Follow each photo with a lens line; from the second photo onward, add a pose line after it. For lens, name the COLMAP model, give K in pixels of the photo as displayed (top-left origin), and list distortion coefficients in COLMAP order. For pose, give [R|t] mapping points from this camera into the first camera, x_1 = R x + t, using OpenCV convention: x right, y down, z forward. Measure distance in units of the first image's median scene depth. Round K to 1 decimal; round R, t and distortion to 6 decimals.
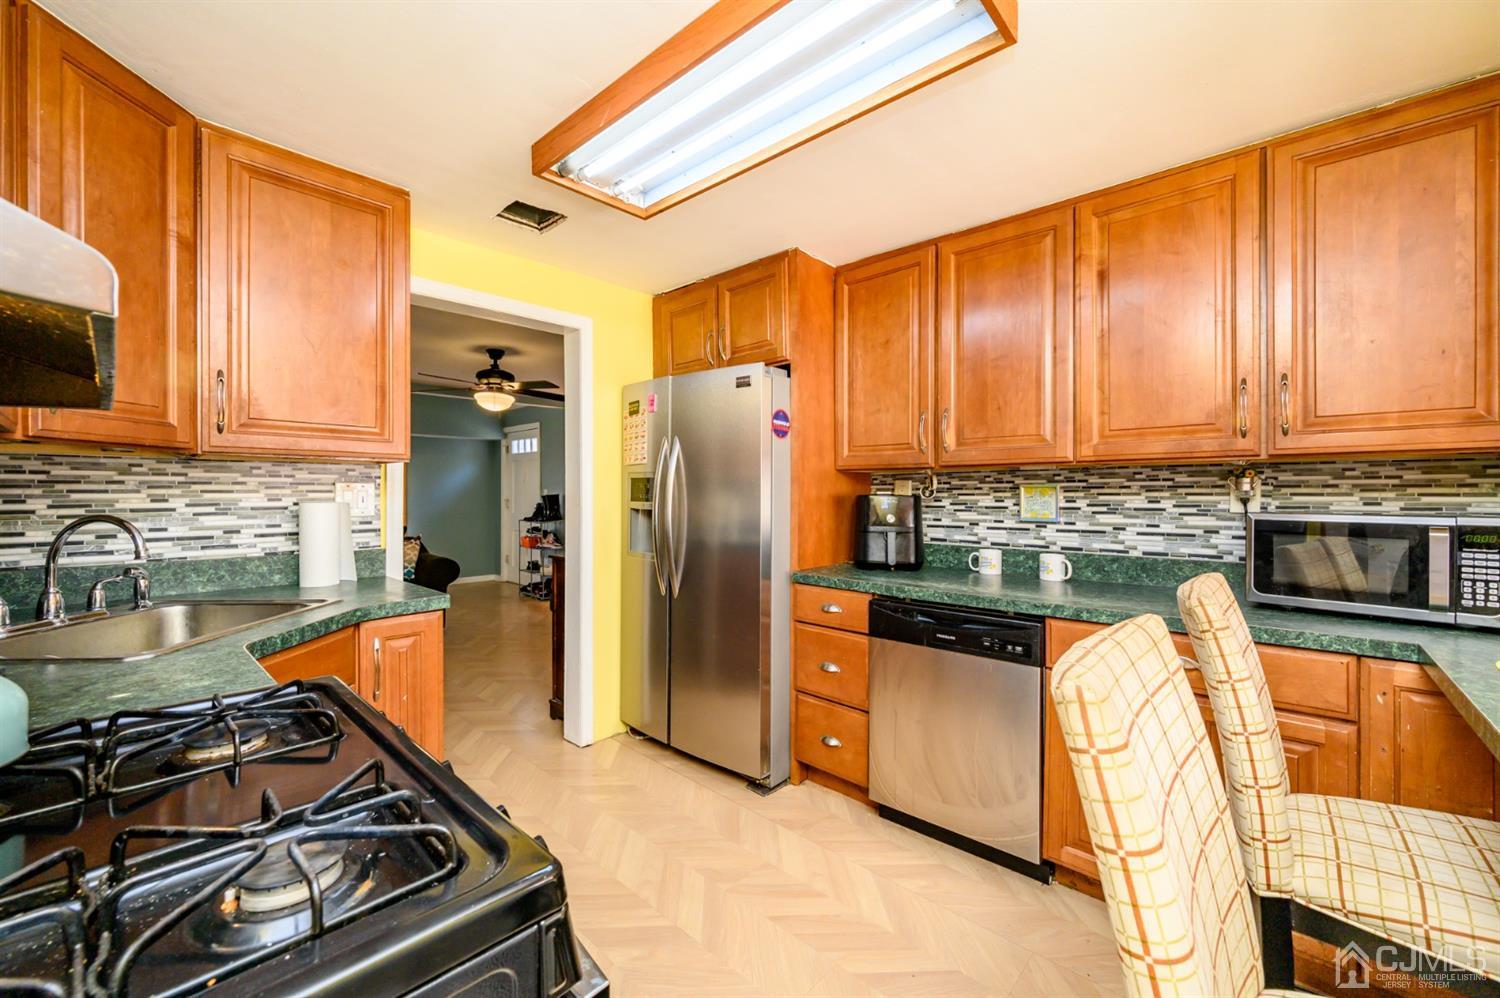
lens RADIAL K [[590.6, 0, 751.6], [0, 590.6, 493.6], [0, 0, 1]] dist [-0.000228, -0.000288]
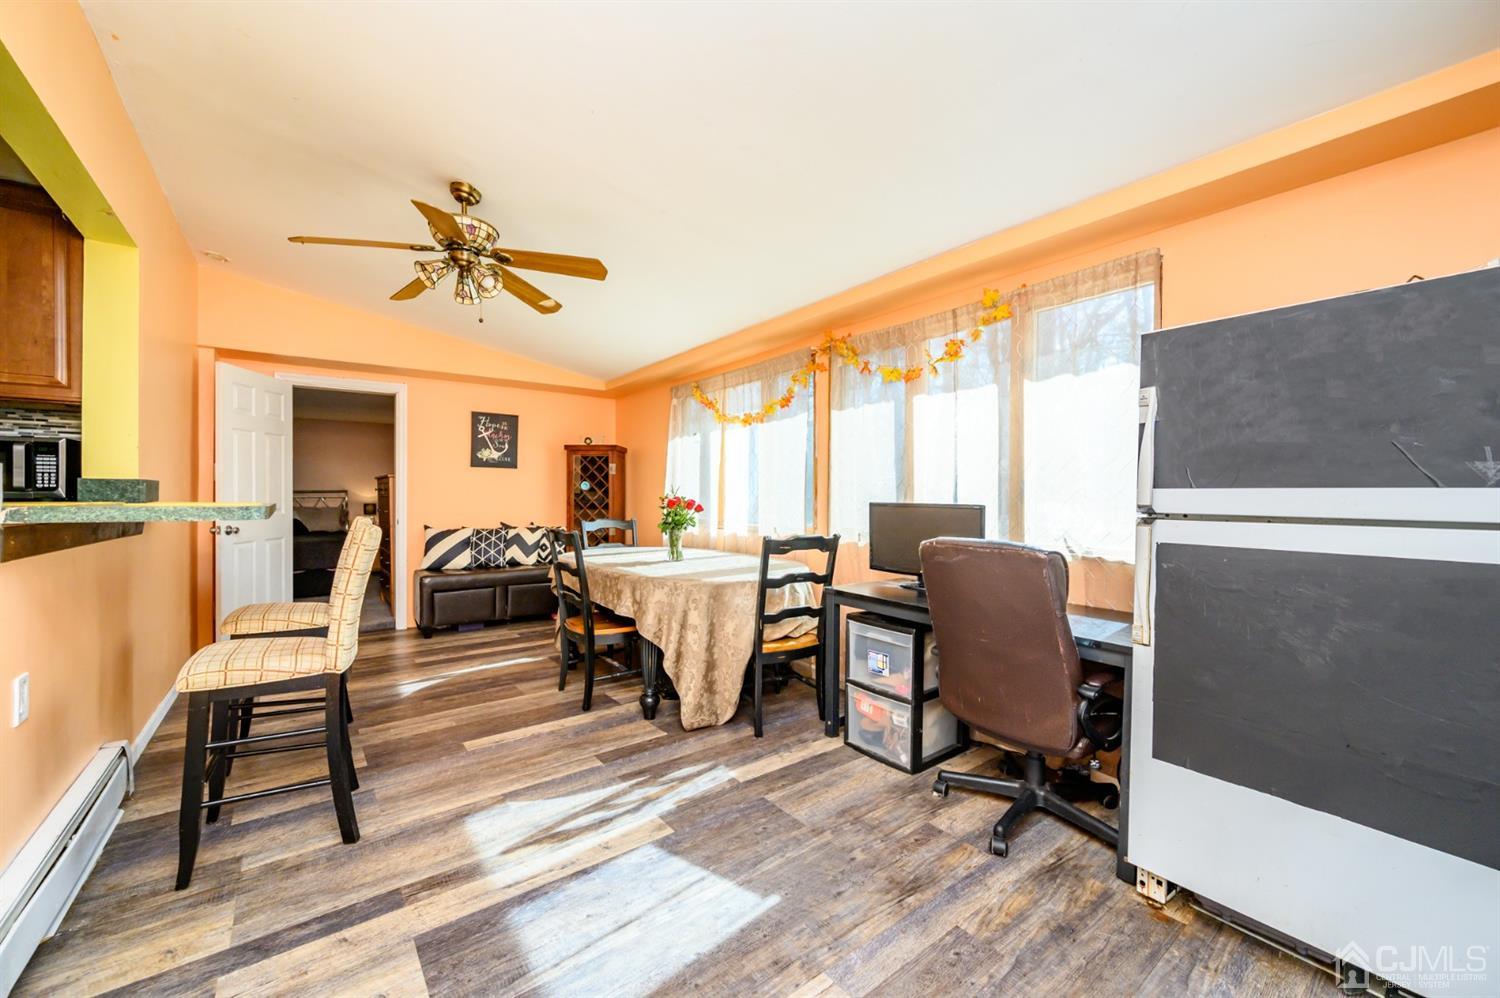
lens RADIAL K [[590.6, 0, 751.6], [0, 590.6, 493.6], [0, 0, 1]] dist [-0.000228, -0.000288]
pose [[0.167994, 0.002830, 0.985784, -0.119308], [-0.005022, 0.999985, -0.002015, 0.142651], [-0.985775, -0.004612, 0.168006, -0.986190]]
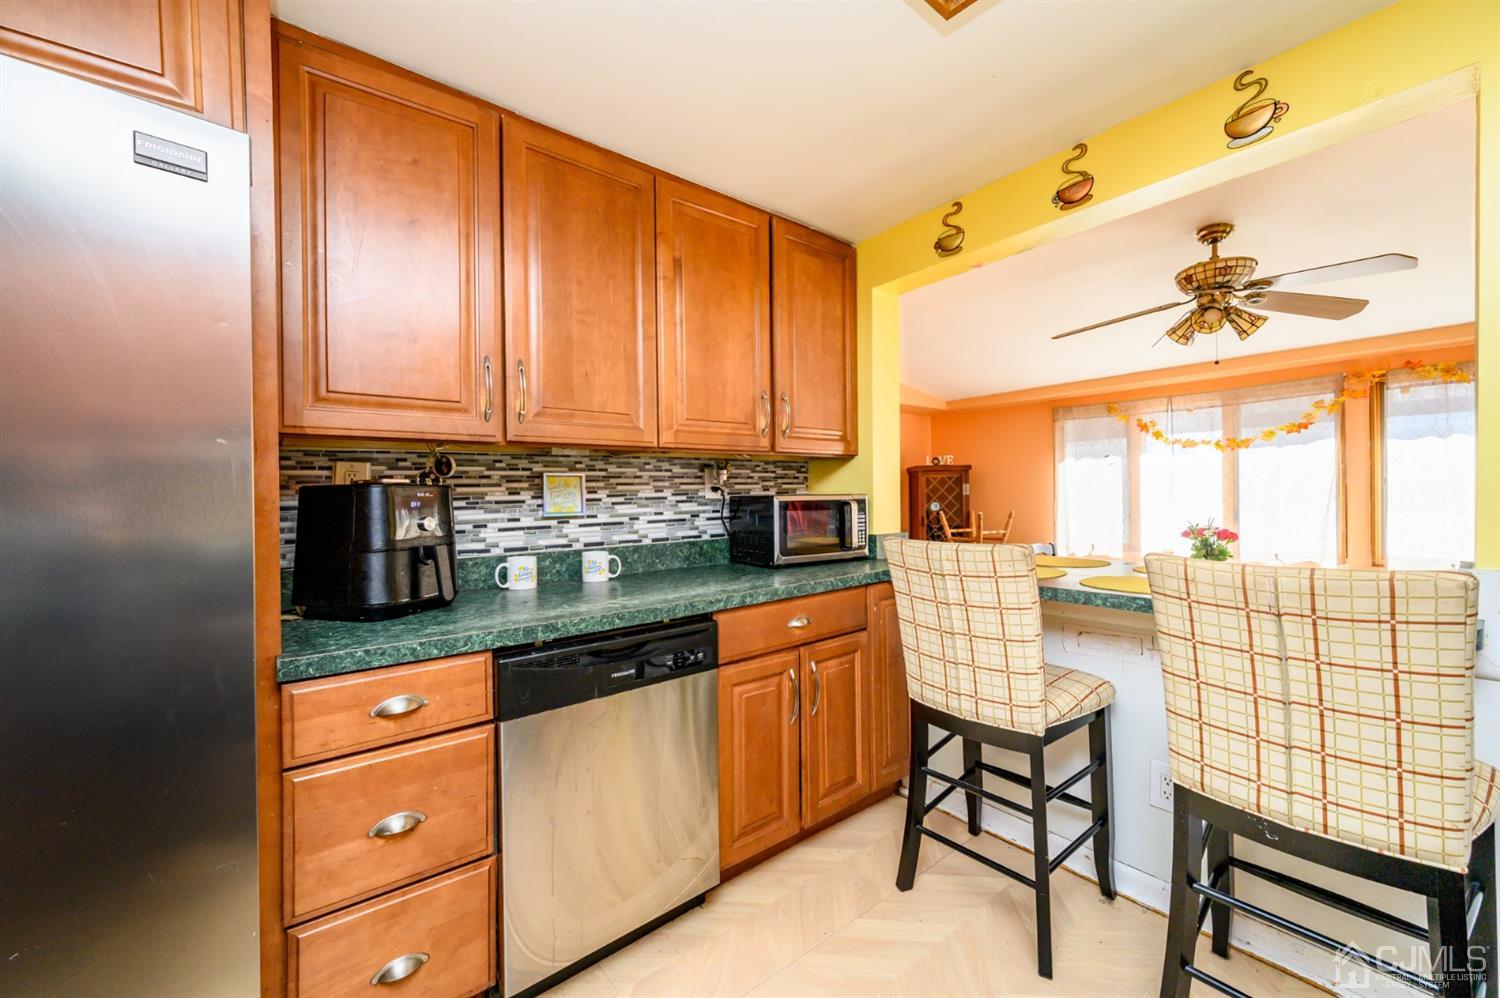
lens RADIAL K [[590.6, 0, 751.6], [0, 590.6, 493.6], [0, 0, 1]] dist [-0.000228, -0.000288]
pose [[0.150564, -0.006896, 0.988576, -0.341165], [0.015224, 0.999873, 0.004656, 0.015964], [-0.988483, 0.014349, 0.150650, 0.665659]]
